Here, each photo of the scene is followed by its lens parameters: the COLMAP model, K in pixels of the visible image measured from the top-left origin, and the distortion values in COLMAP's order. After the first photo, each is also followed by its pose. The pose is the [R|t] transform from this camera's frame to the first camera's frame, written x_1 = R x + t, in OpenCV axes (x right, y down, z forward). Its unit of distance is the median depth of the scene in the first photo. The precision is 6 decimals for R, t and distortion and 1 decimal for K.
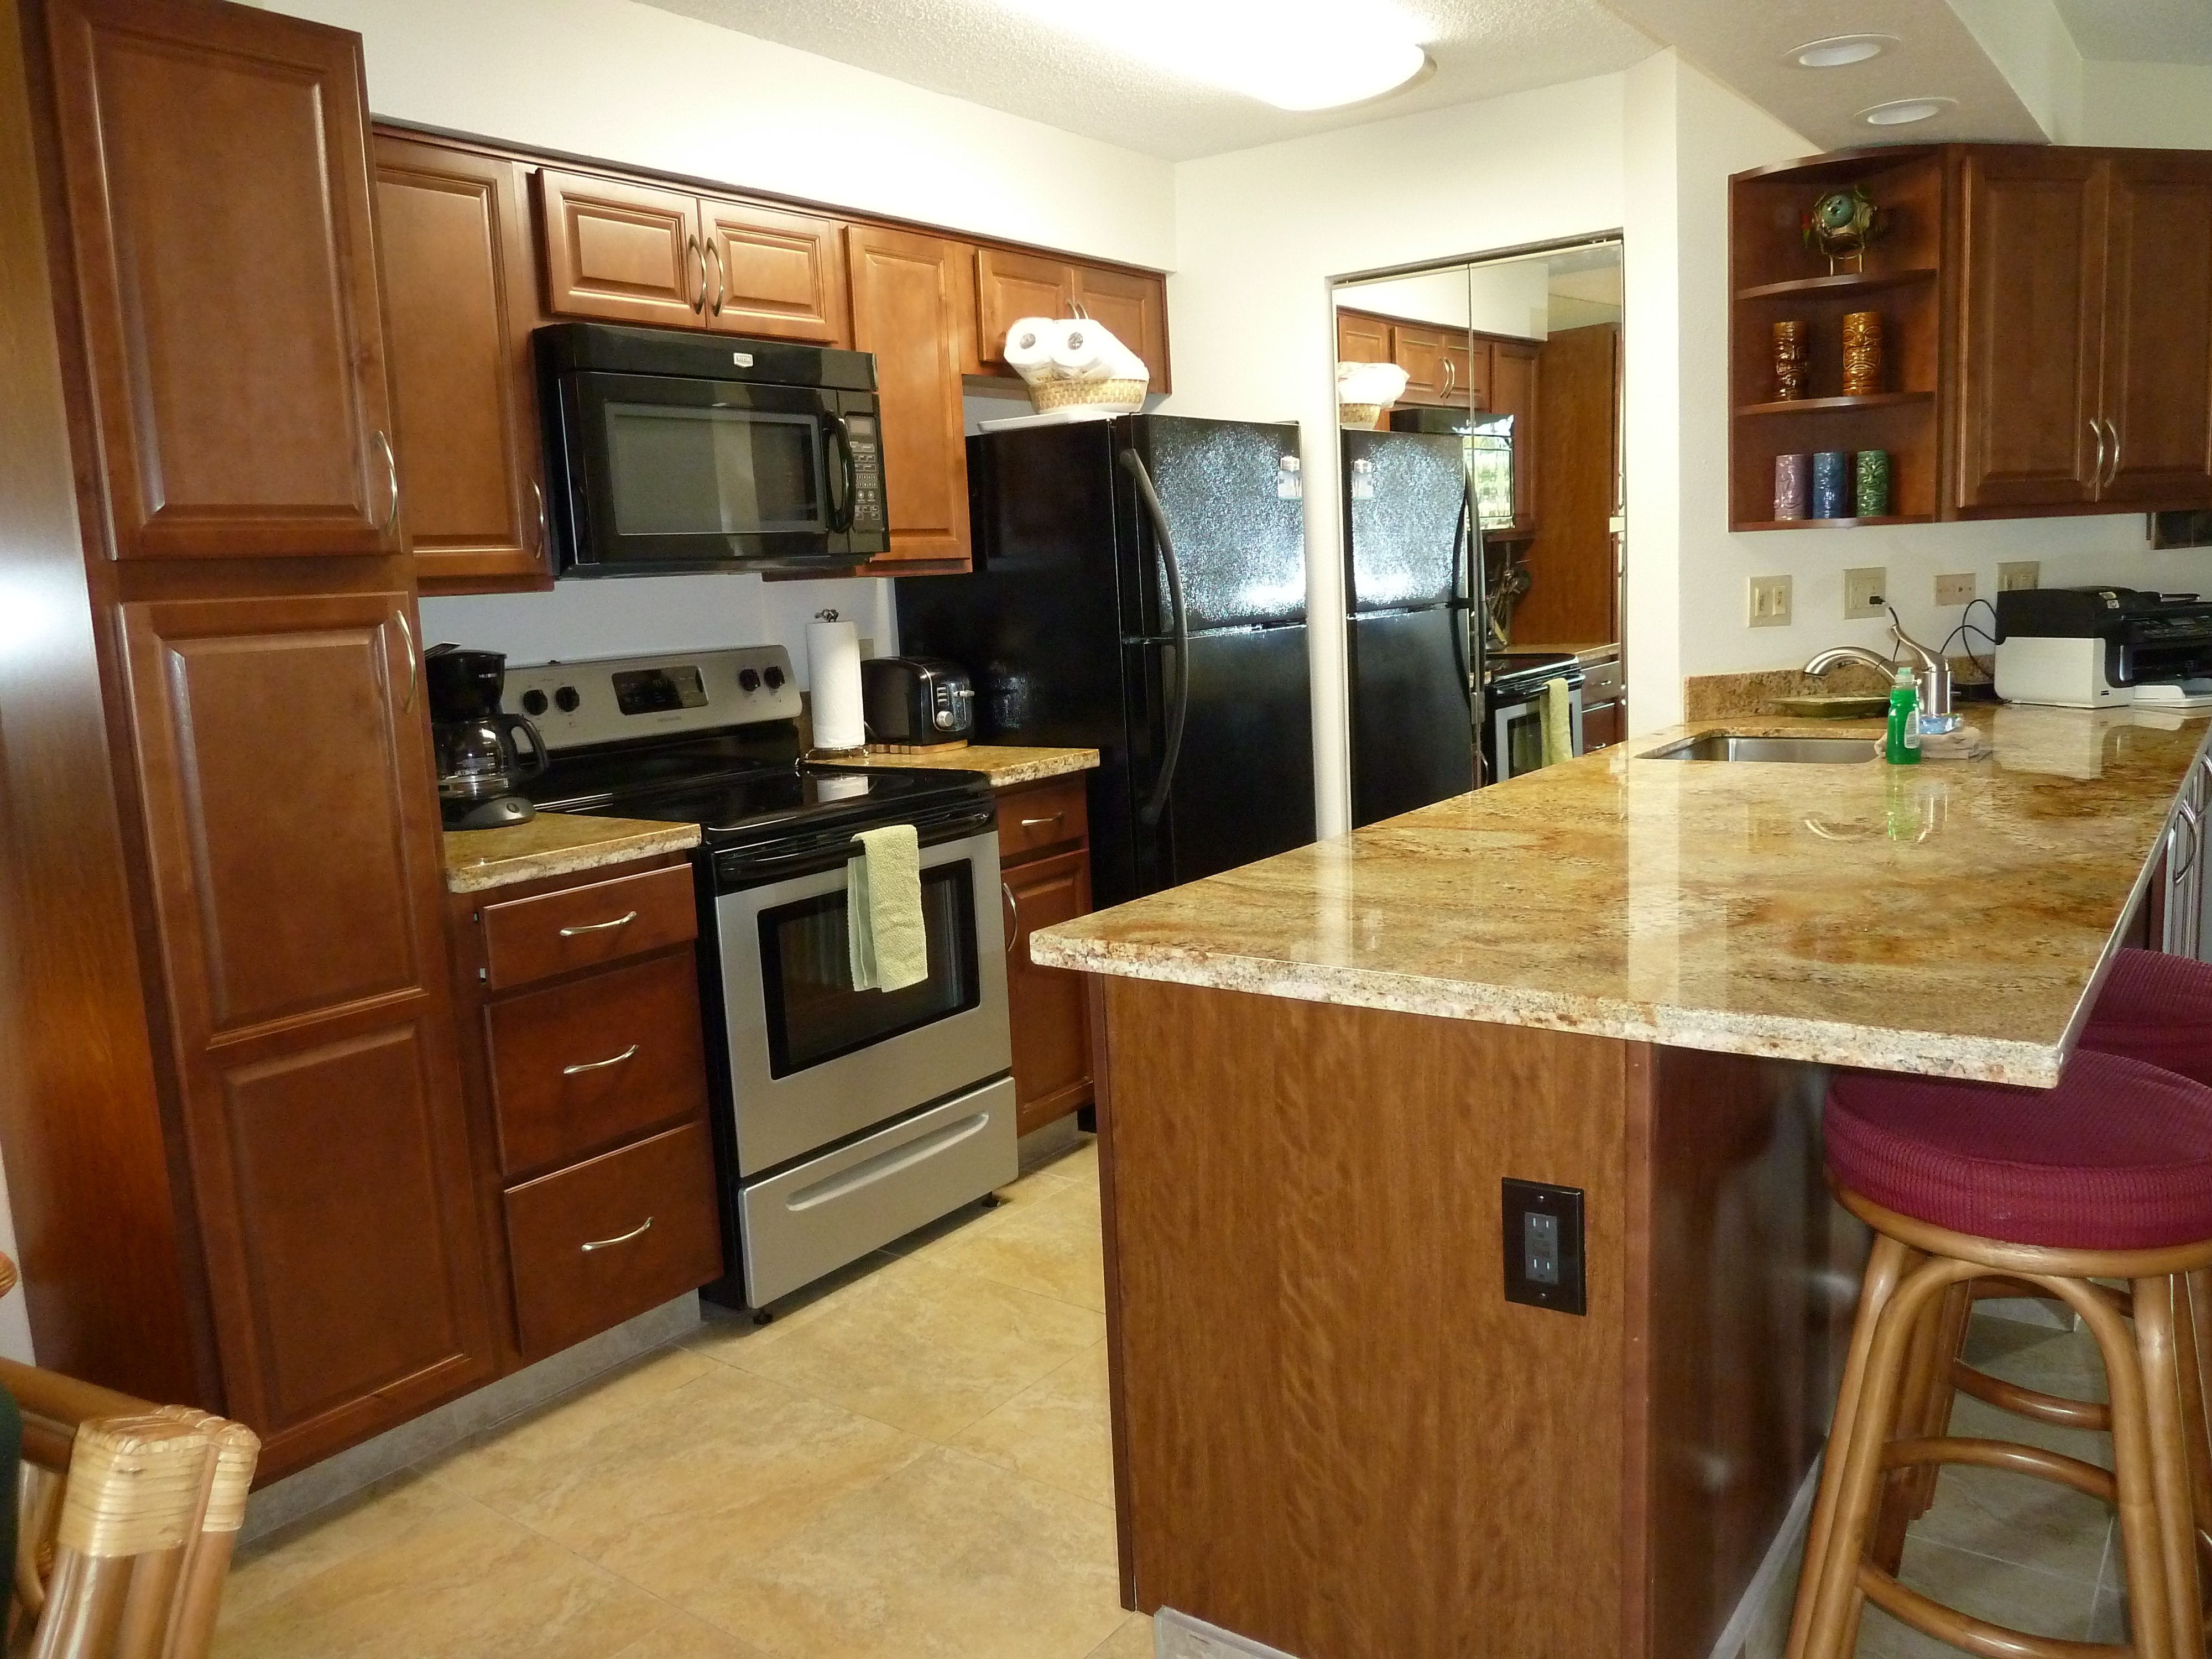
lens RADIAL K [[1629.5, 0, 1106.0], [0, 1629.5, 829.5], [0, 0, 1]] dist [-0.039910, 0.000166]
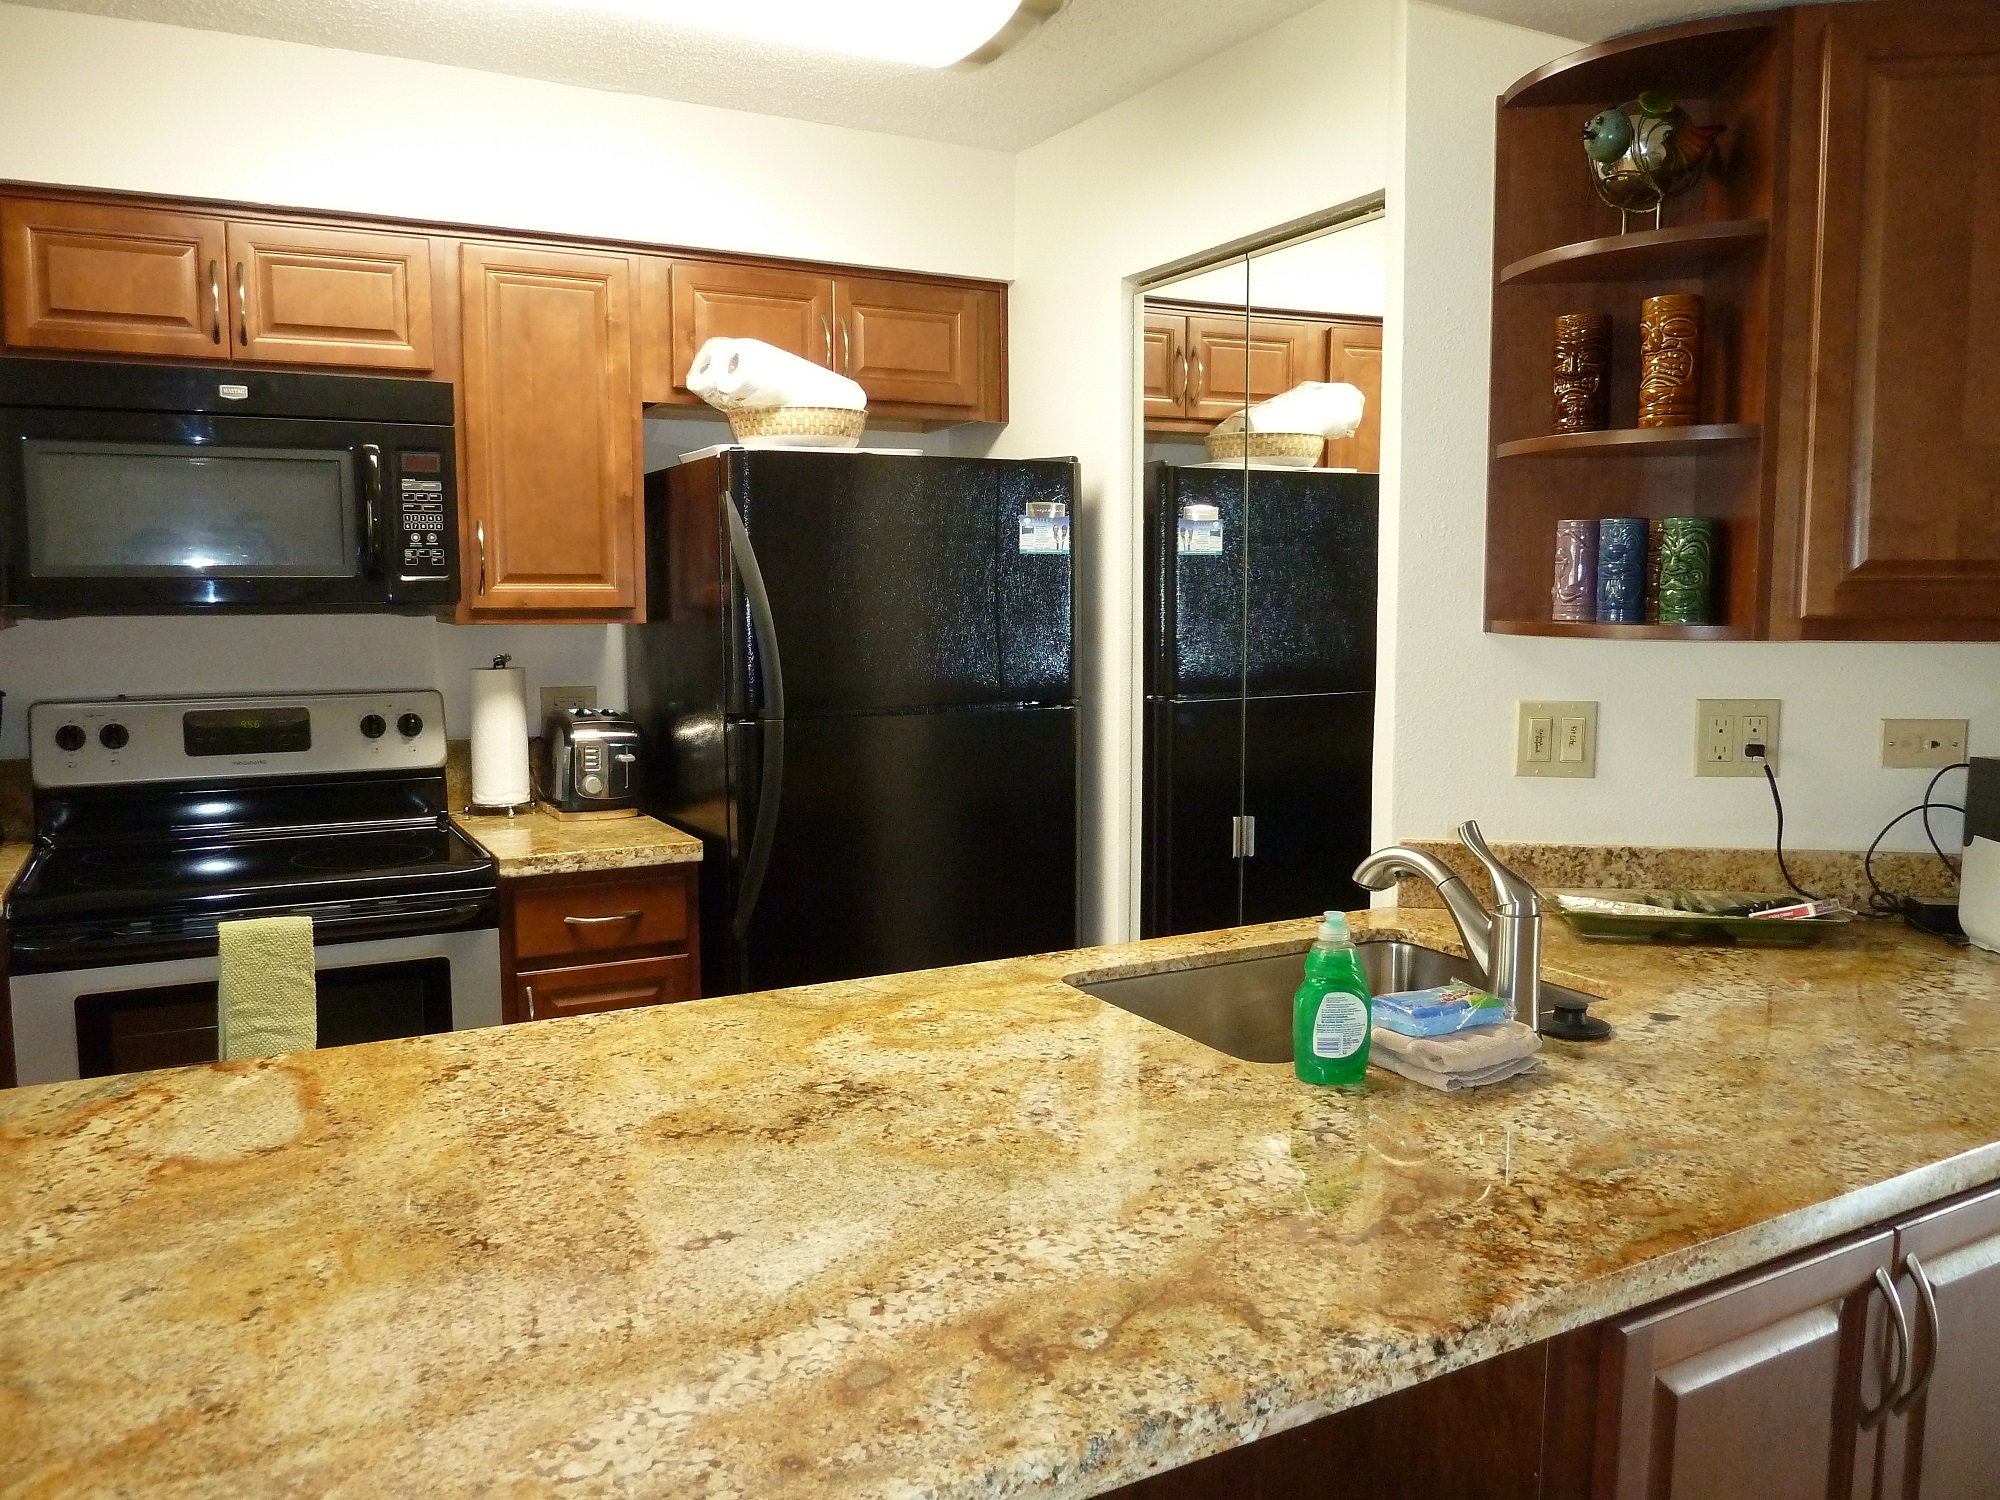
lens RADIAL K [[1473.3, 0, 1000.0], [0, 1473.3, 750.0], [0, 0, 1]] dist [-0.039910, 0.000166]
pose [[0.905942, 0.094058, -0.412821, 0.471238], [-0.109330, 0.993914, -0.013472, -0.108363], [0.409042, 0.057338, 0.910712, 0.382362]]
